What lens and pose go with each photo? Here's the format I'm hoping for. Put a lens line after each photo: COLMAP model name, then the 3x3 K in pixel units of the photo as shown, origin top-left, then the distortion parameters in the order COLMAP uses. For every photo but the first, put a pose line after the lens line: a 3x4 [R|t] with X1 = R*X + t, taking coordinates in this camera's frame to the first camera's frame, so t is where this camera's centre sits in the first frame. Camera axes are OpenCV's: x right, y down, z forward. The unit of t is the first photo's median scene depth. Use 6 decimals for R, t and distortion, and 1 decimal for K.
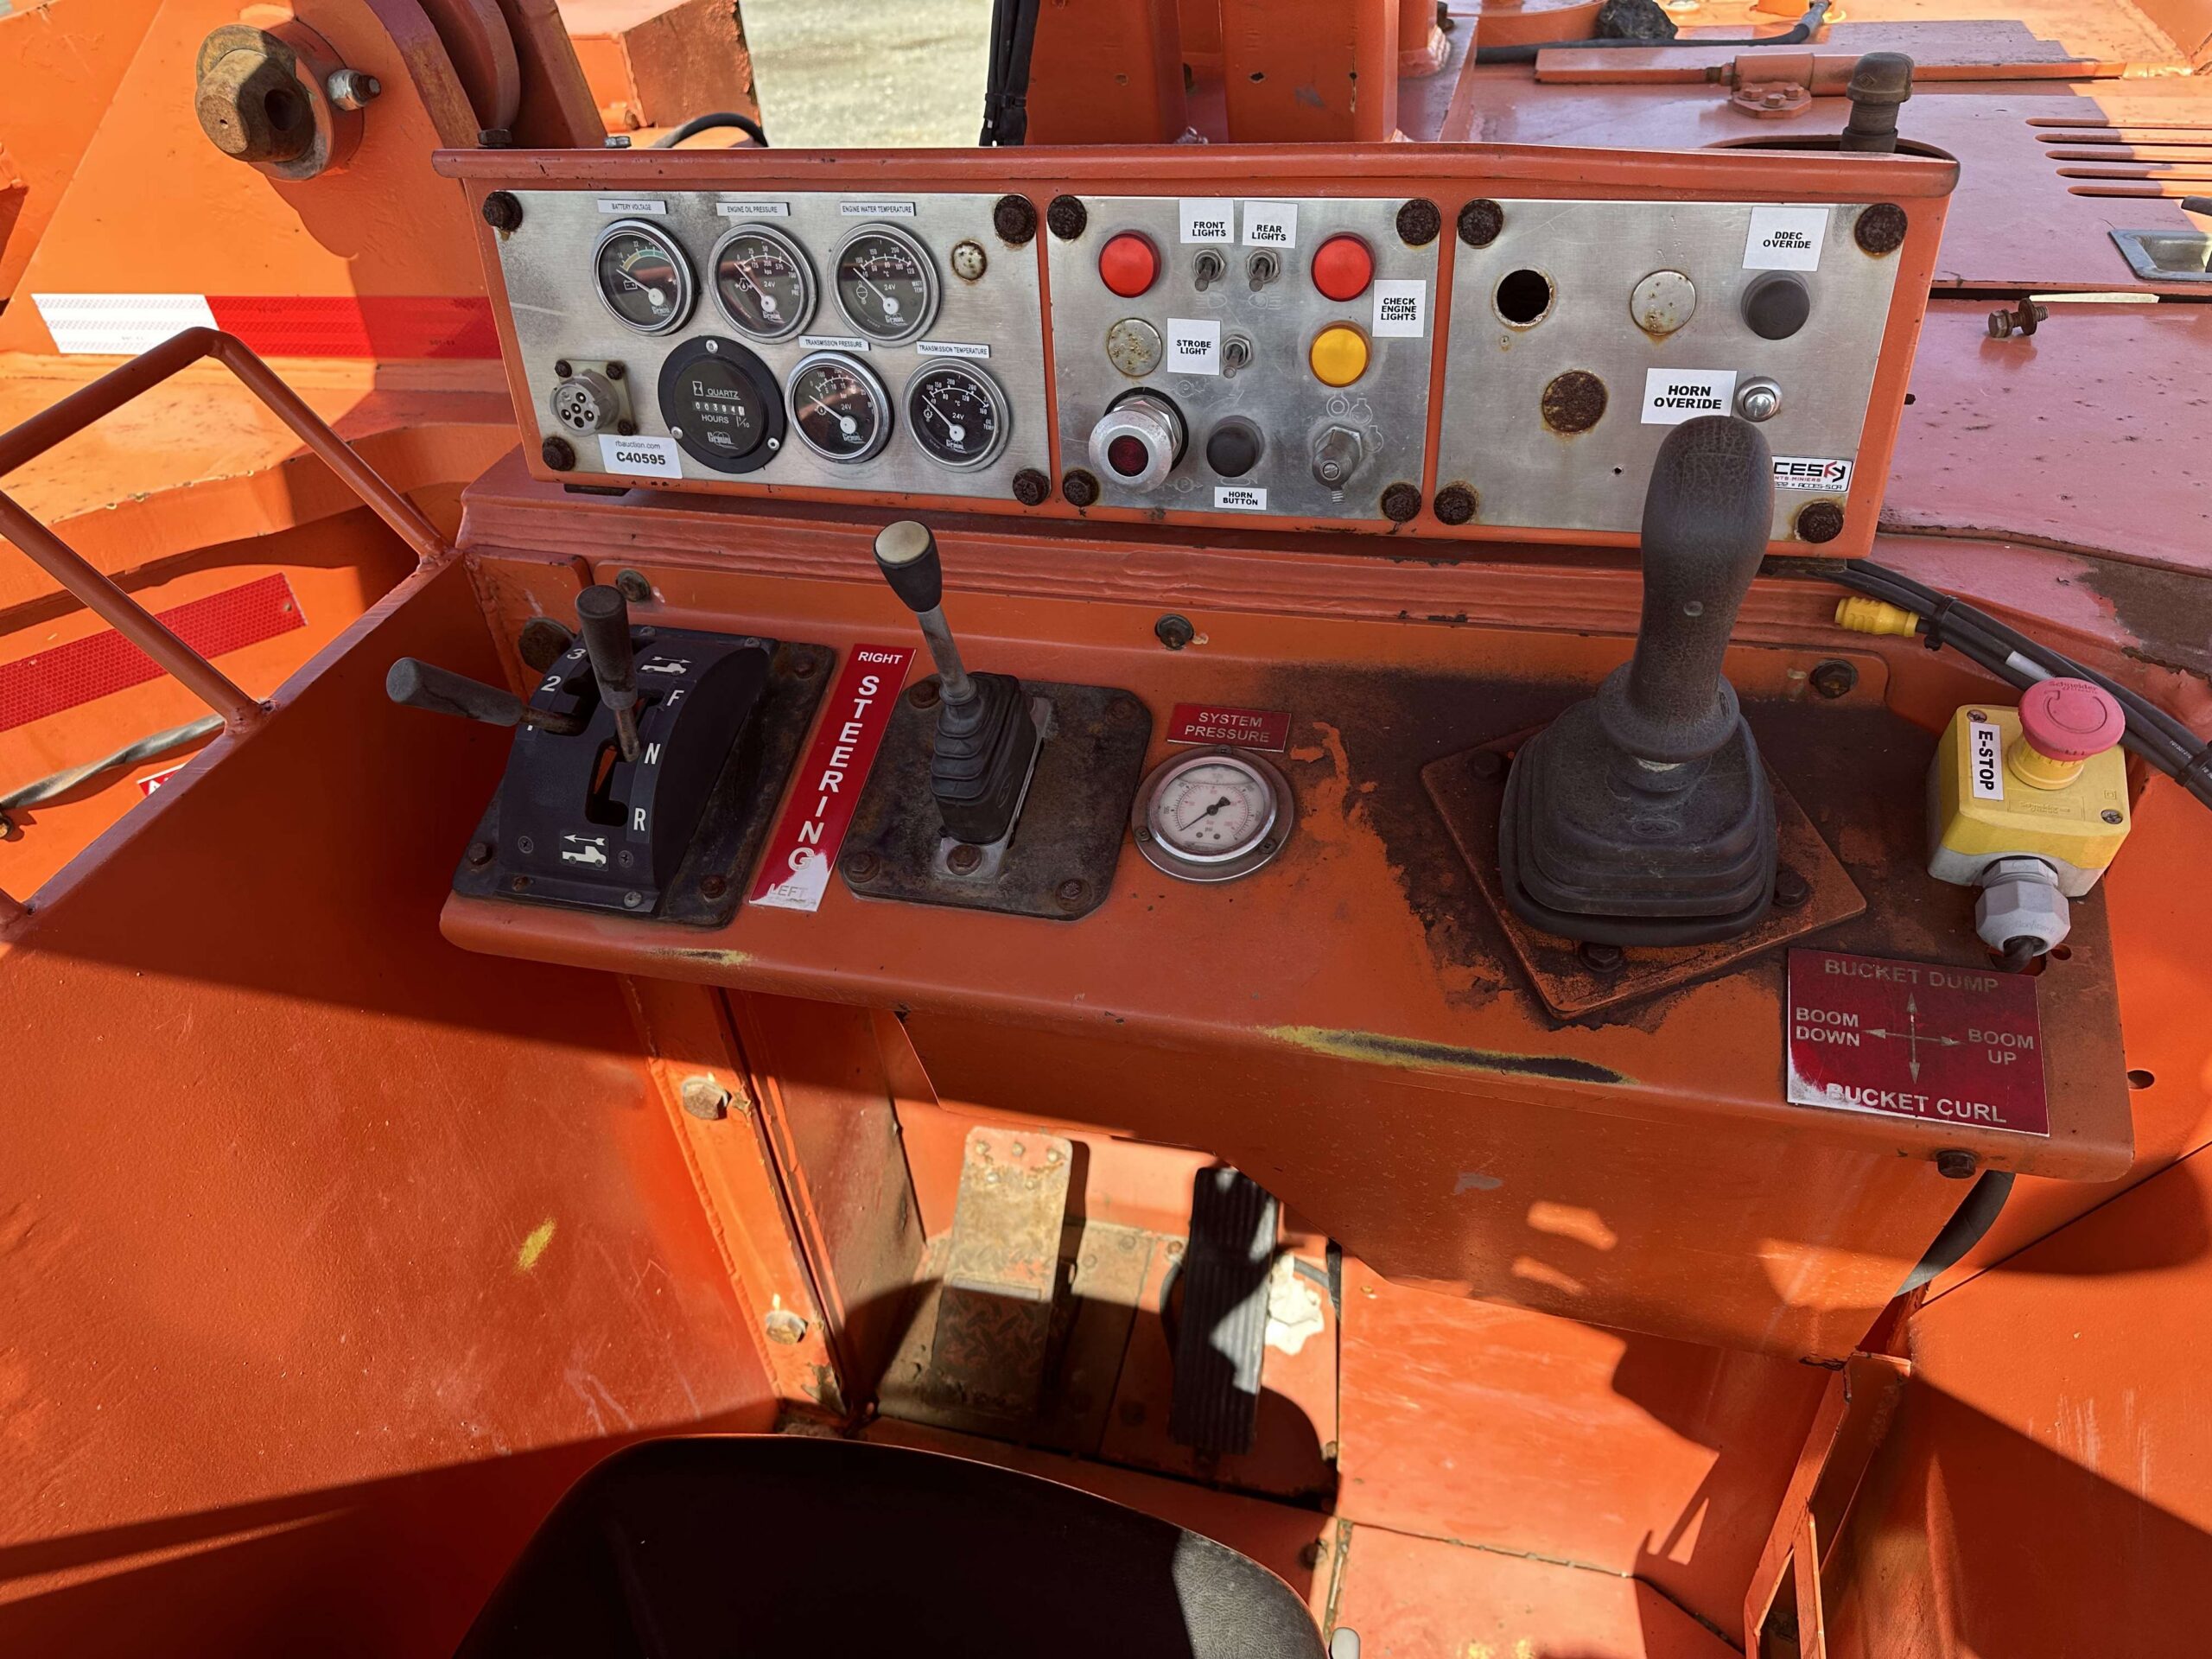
lens RADIAL K [[1584.9, 0, 1106.0], [0, 1584.9, 829.5], [0, 0, 1]] dist [0.010298, -0.017767]
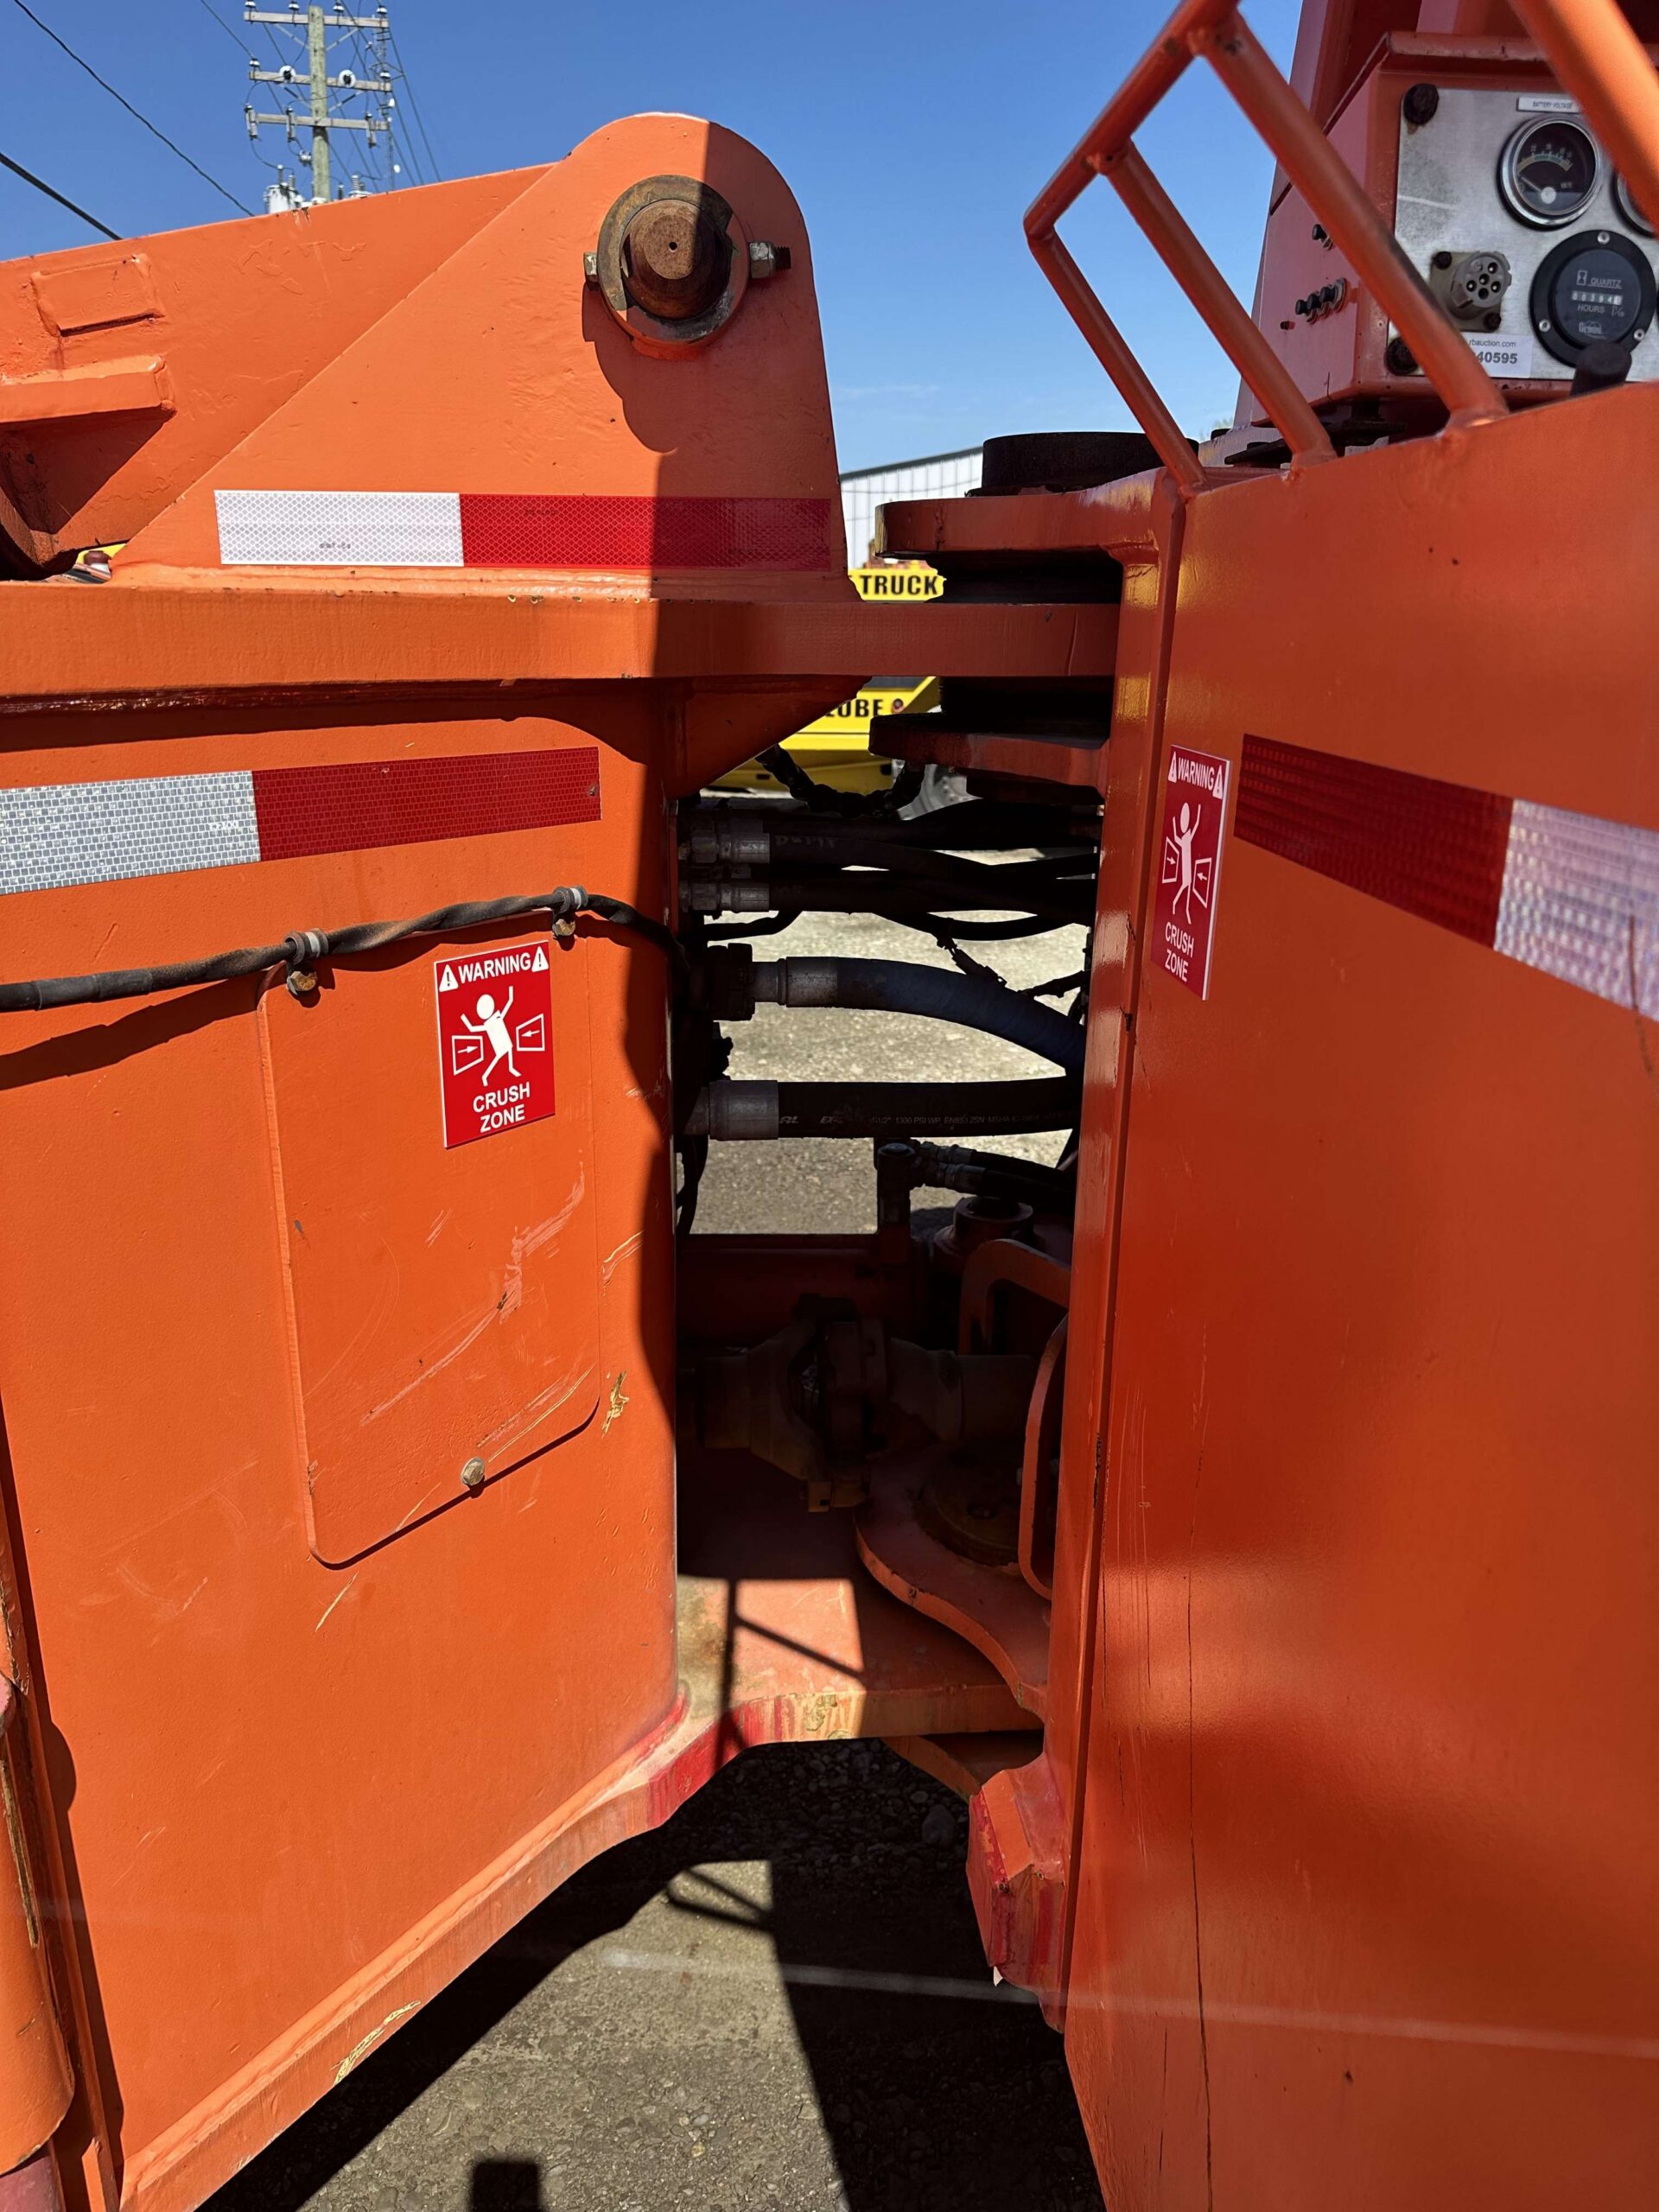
lens RADIAL K [[1568.2, 0, 829.5], [0, 1568.2, 1106.0], [0, 0, 1]] dist [0.010790, -0.027285]
pose [[0.939675, -0.014591, 0.341756, -1.056663], [0.138896, 0.929295, -0.342226, 0.508699], [-0.312599, 0.369050, 0.875263, 0.424464]]
